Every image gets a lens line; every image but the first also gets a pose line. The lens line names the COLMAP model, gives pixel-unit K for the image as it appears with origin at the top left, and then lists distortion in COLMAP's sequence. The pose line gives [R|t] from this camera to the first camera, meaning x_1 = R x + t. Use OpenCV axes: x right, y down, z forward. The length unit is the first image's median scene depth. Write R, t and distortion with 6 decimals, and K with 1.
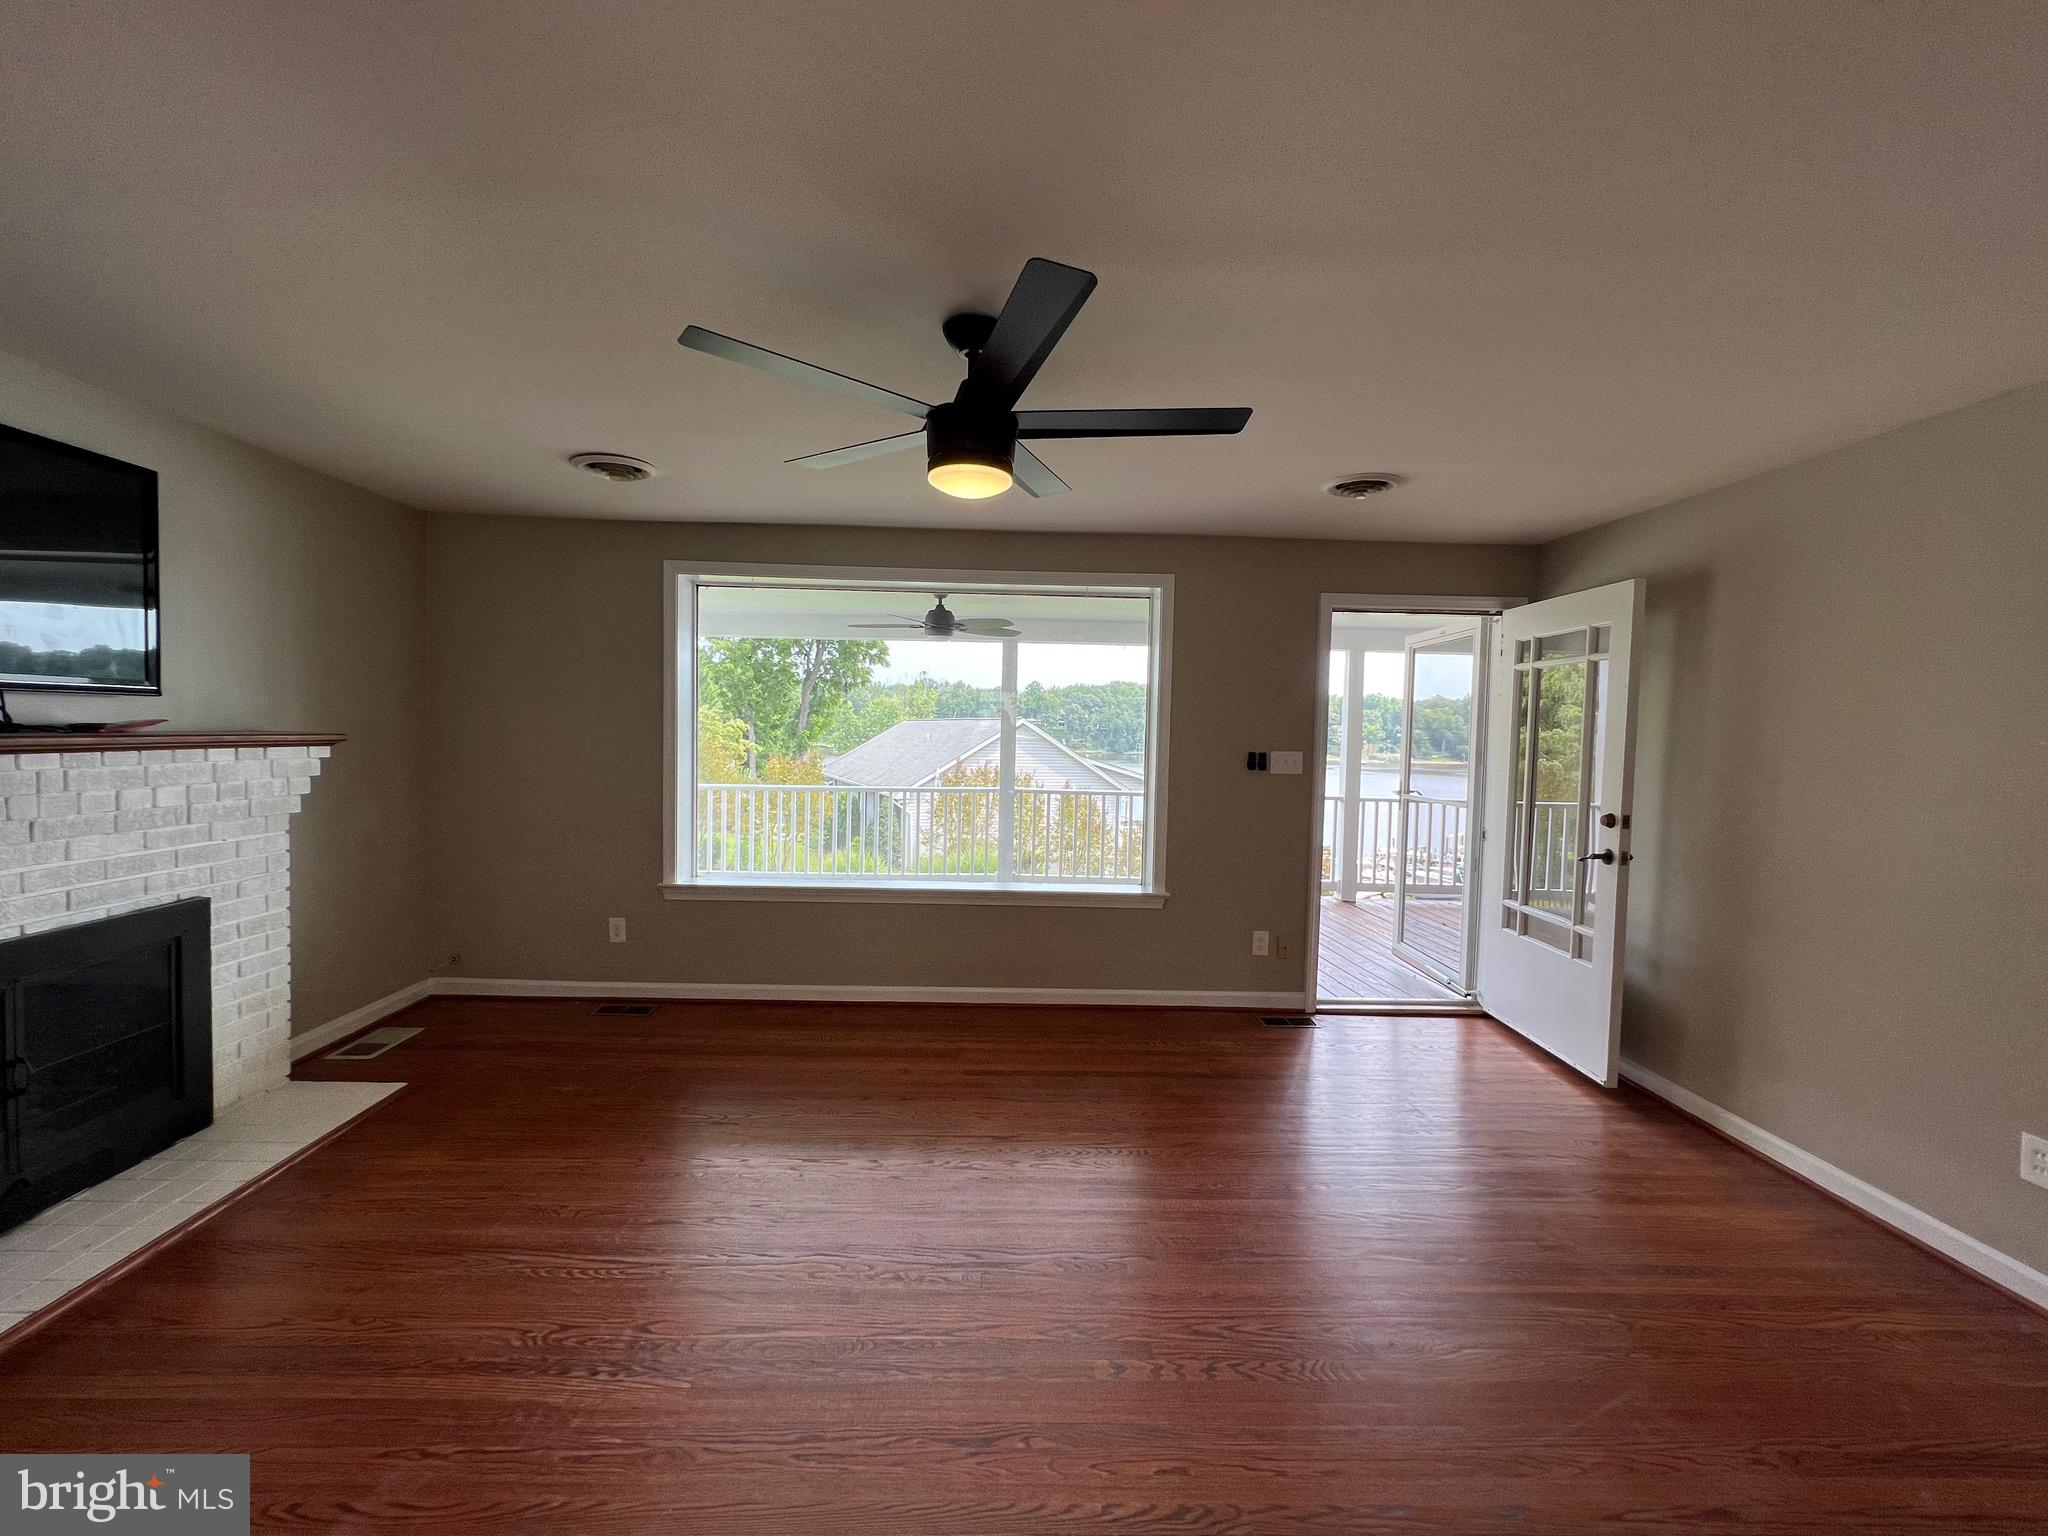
lens RADIAL K [[820.5, 0, 1021.1], [0, 820.5, 761.9], [0, 0, 1]] dist [0.001116, 0.000319]
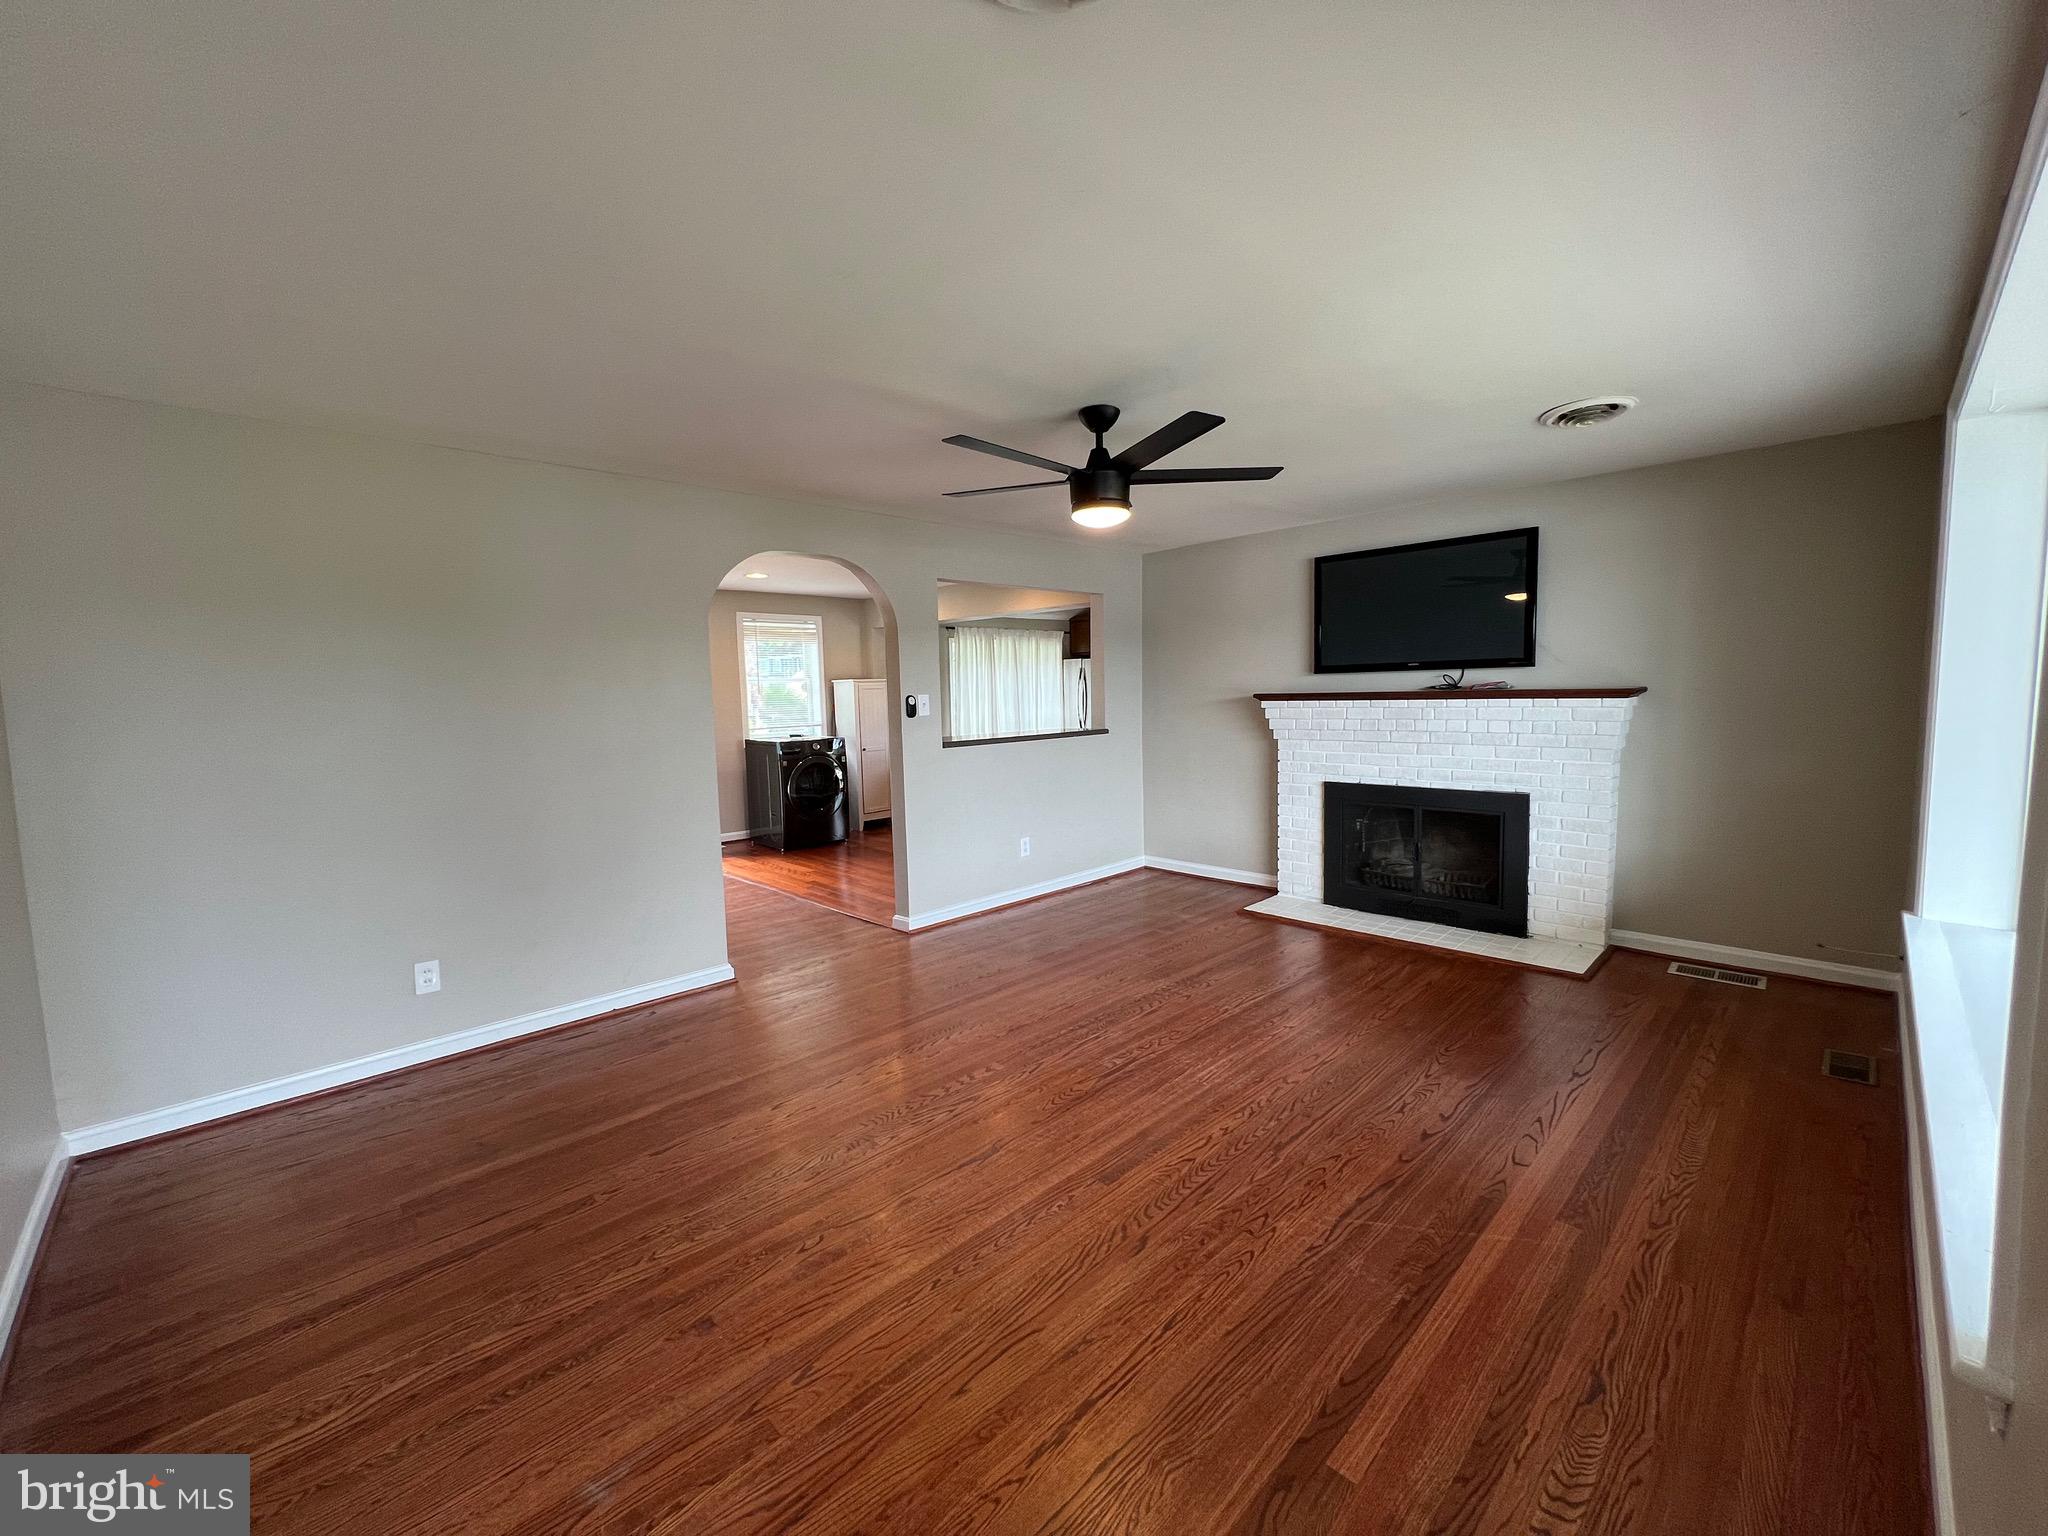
lens RADIAL K [[820.5, 0, 1021.1], [0, 820.5, 761.9], [0, 0, 1]] dist [0.001116, 0.000319]
pose [[-0.730305, 0.055562, -0.680858, 1.231888], [-0.018244, 0.994745, 0.100746, -0.060128], [0.682877, 0.085997, -0.725454, 2.311353]]
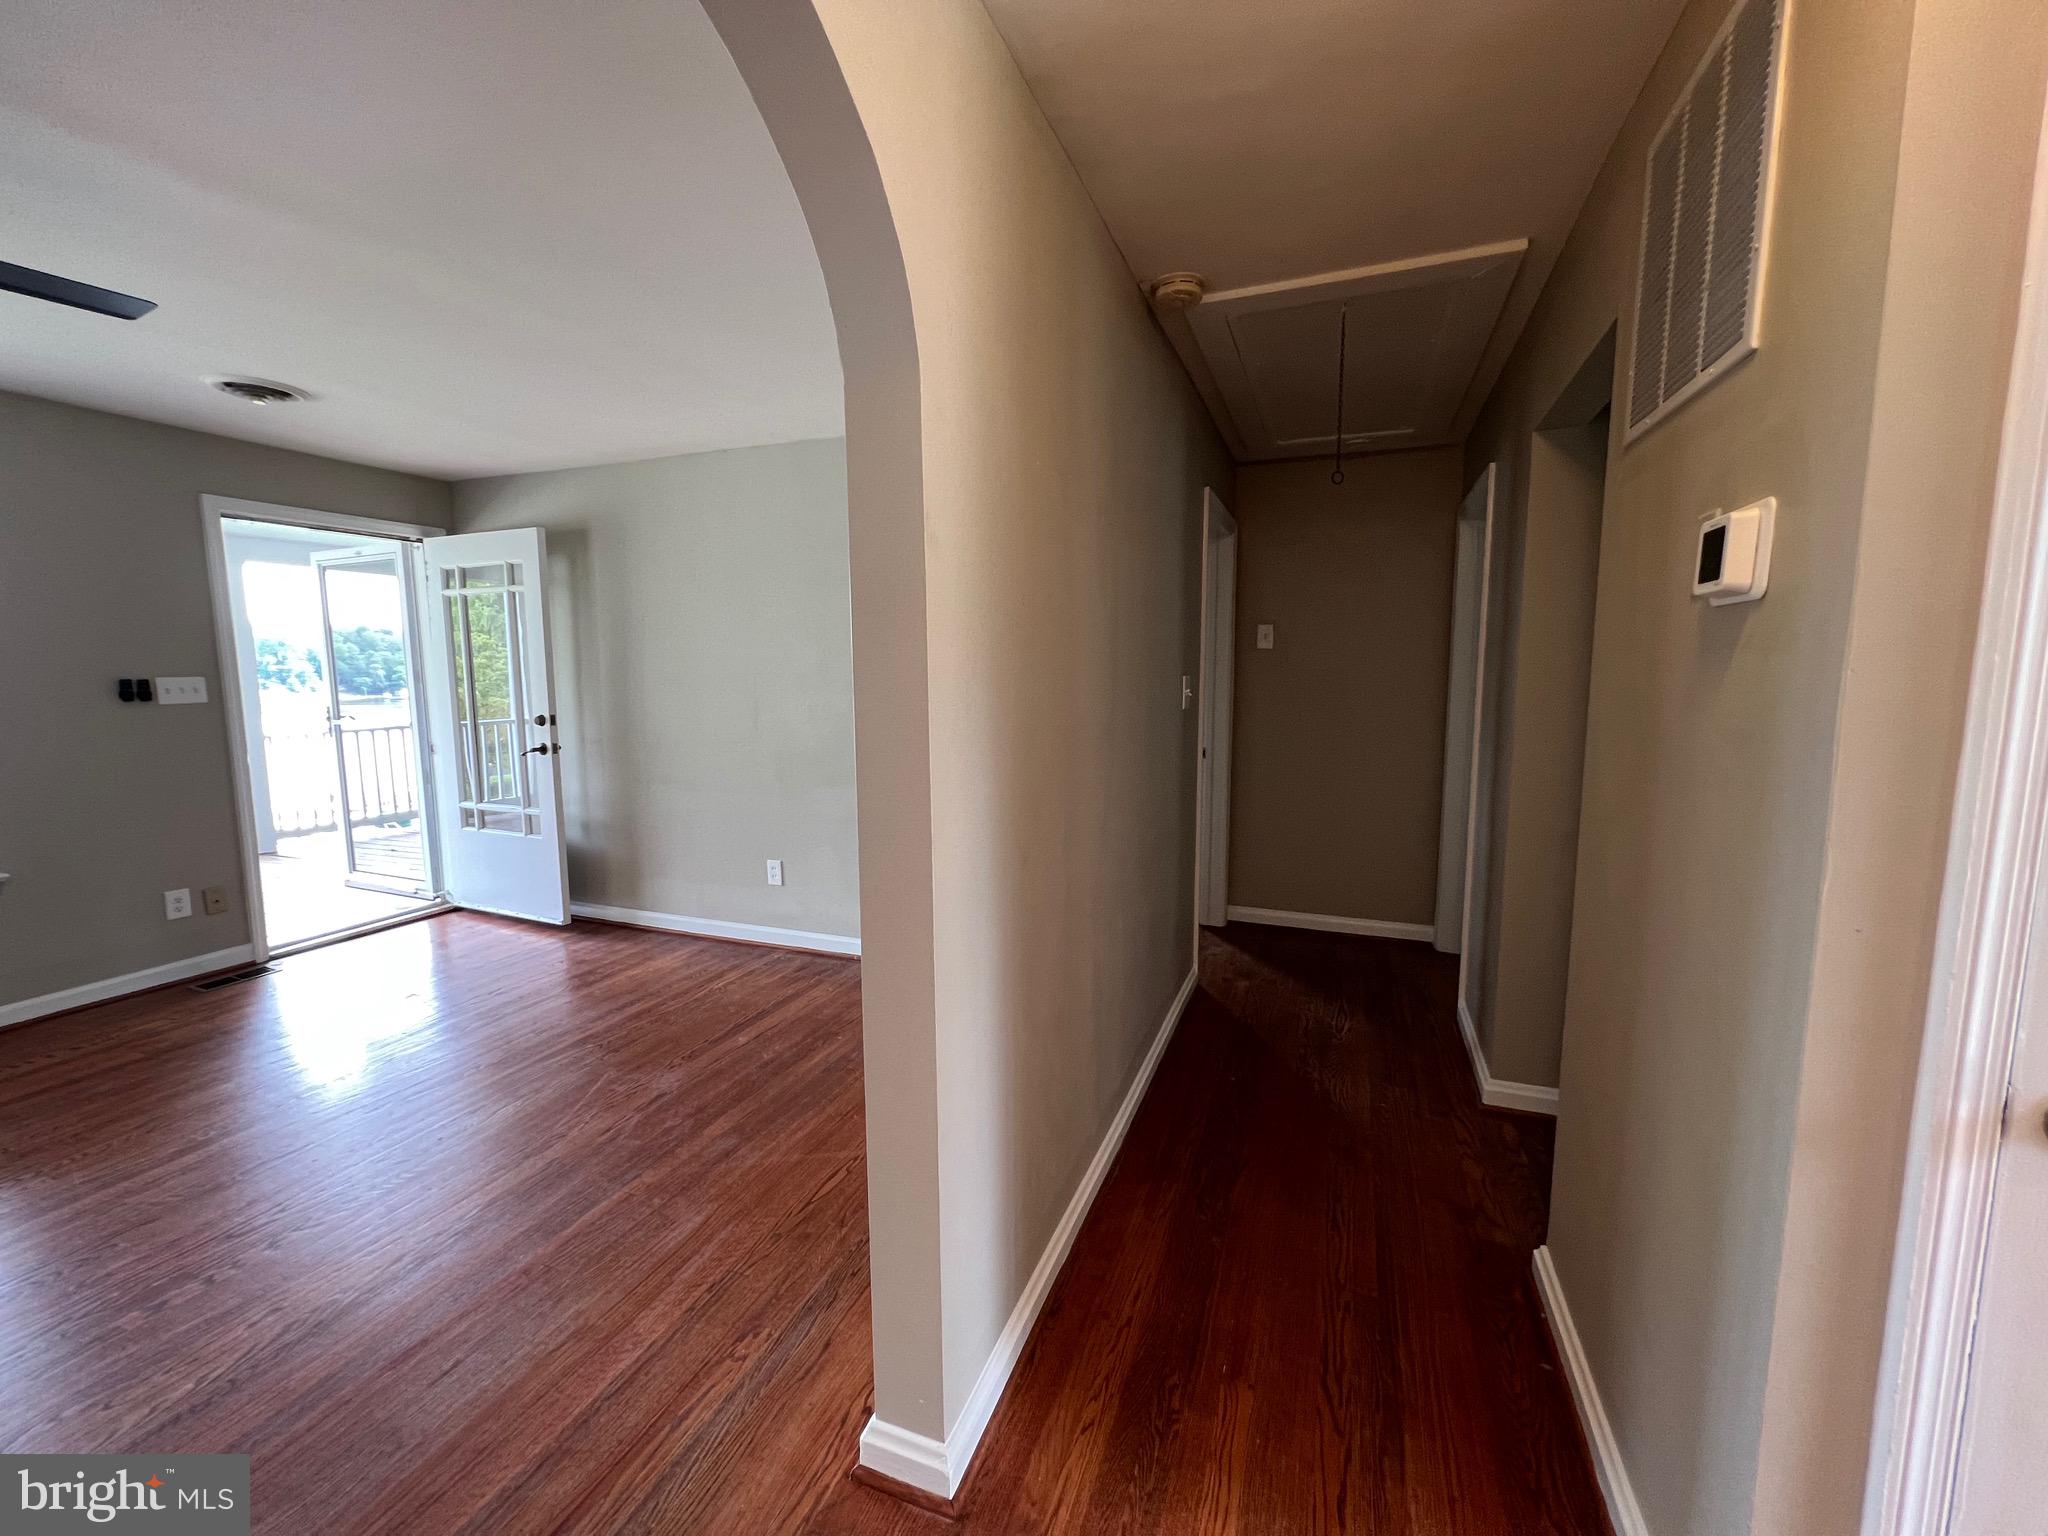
lens RADIAL K [[820.5, 0, 1021.1], [0, 820.5, 761.9], [0, 0, 1]] dist [0.001116, 0.000319]
pose [[0.390124, -0.130511, 0.911466, -0.136679], [0.051632, 0.991447, 0.119863, 0.018828], [-0.919313, 0.000299, 0.393526, -0.156292]]
